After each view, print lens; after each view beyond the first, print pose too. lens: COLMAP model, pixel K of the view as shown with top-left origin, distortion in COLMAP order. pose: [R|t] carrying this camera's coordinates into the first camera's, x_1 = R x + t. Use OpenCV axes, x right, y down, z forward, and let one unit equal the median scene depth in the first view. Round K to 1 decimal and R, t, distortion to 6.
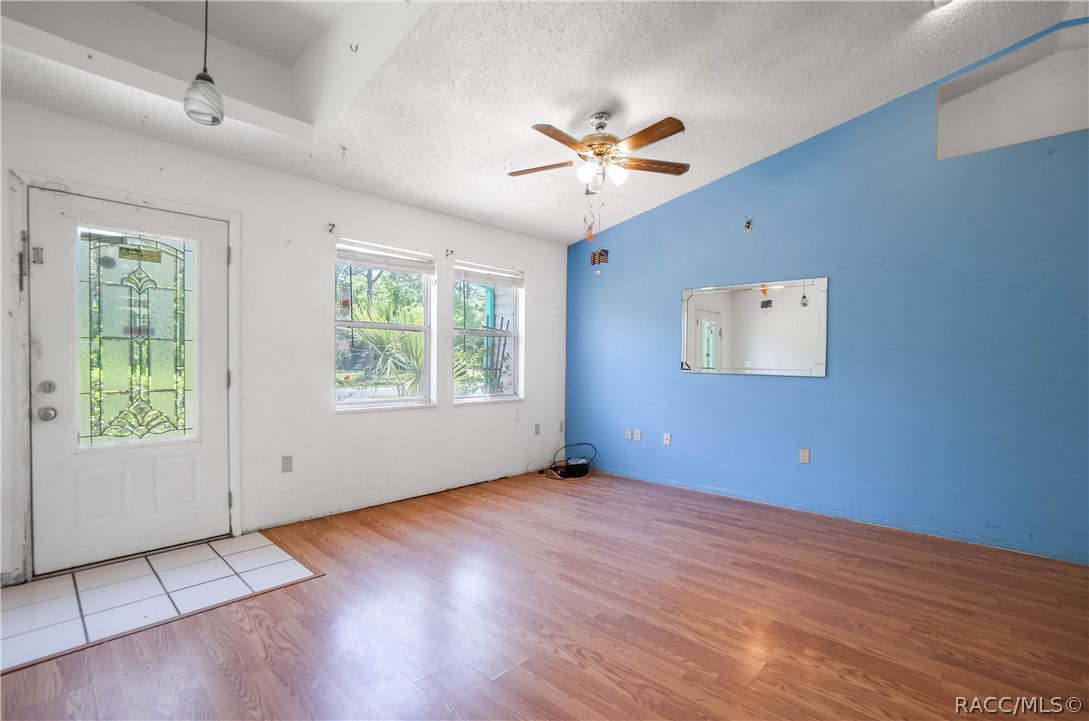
lens RADIAL K [[492.5, 0, 536.7], [0, 492.5, 370.2], [0, 0, 1]] dist [-0.066480, 0.025936]
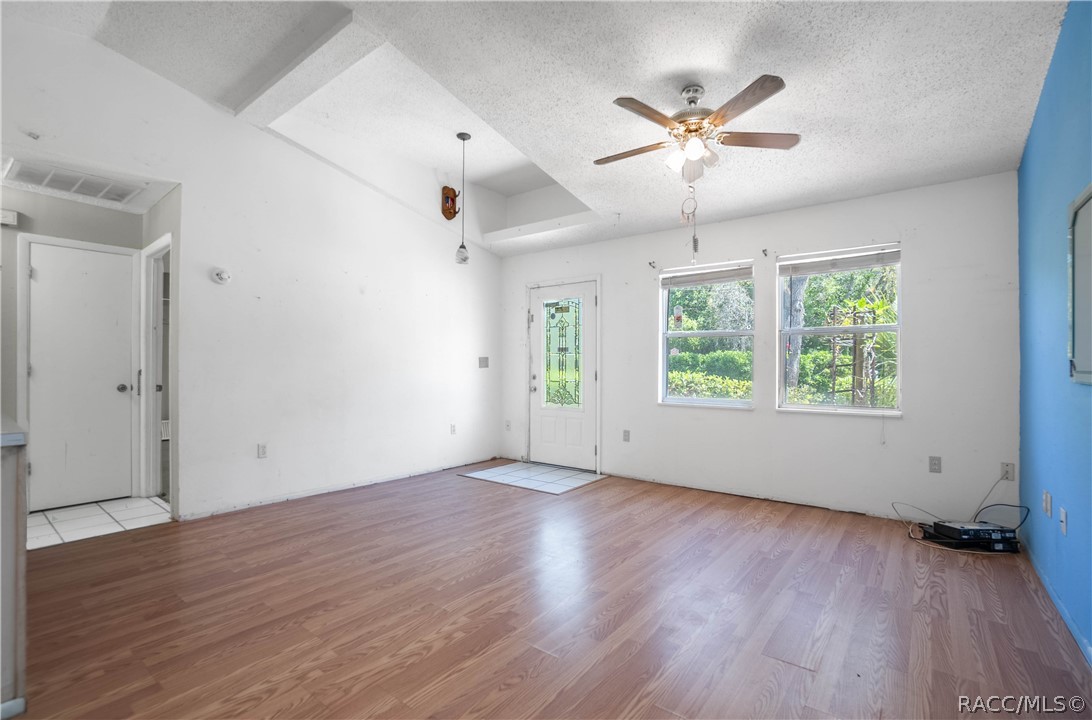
lens RADIAL K [[493.8, 0, 538.2], [0, 493.8, 369.8], [0, 0, 1]] dist [-0.066480, 0.025936]
pose [[0.085132, -0.003086, -0.996365, 1.026580], [-0.023550, 0.999710, -0.005109, 0.010106], [0.996091, 0.023900, 0.085034, 0.666943]]
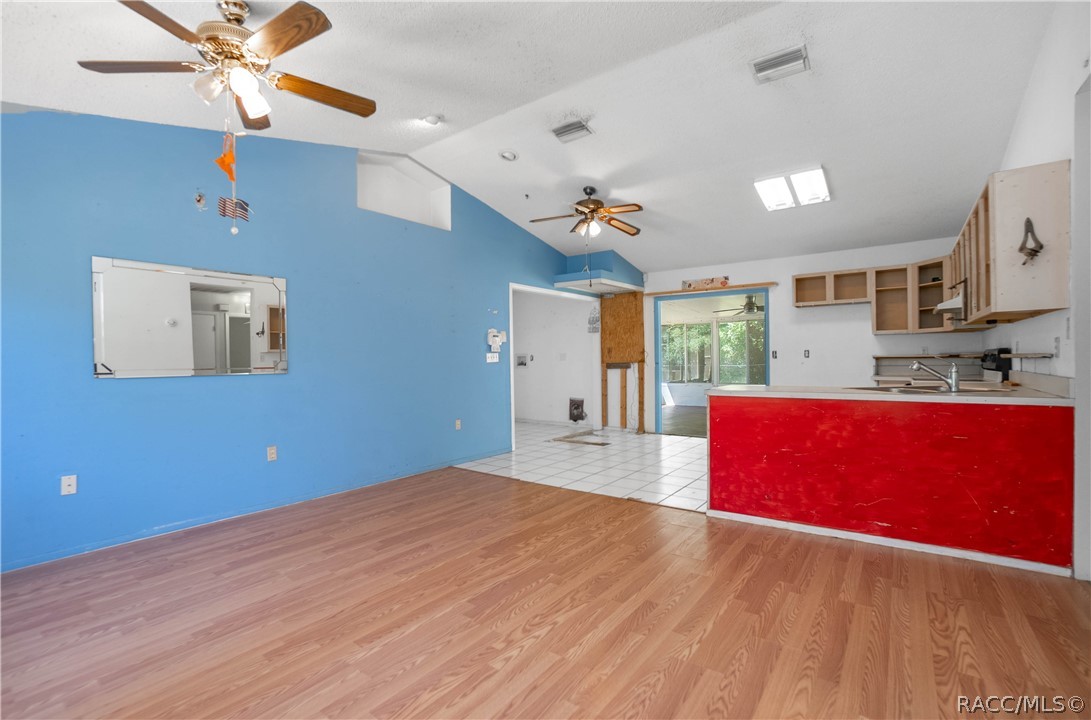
lens RADIAL K [[493.4, 0, 537.7], [0, 493.4, 369.7], [0, 0, 1]] dist [-0.066480, 0.025936]
pose [[-0.110389, -0.030518, 0.993420, -0.612394], [0.033129, 0.998860, 0.034366, -0.014850], [-0.993336, 0.036705, -0.109252, 0.684726]]
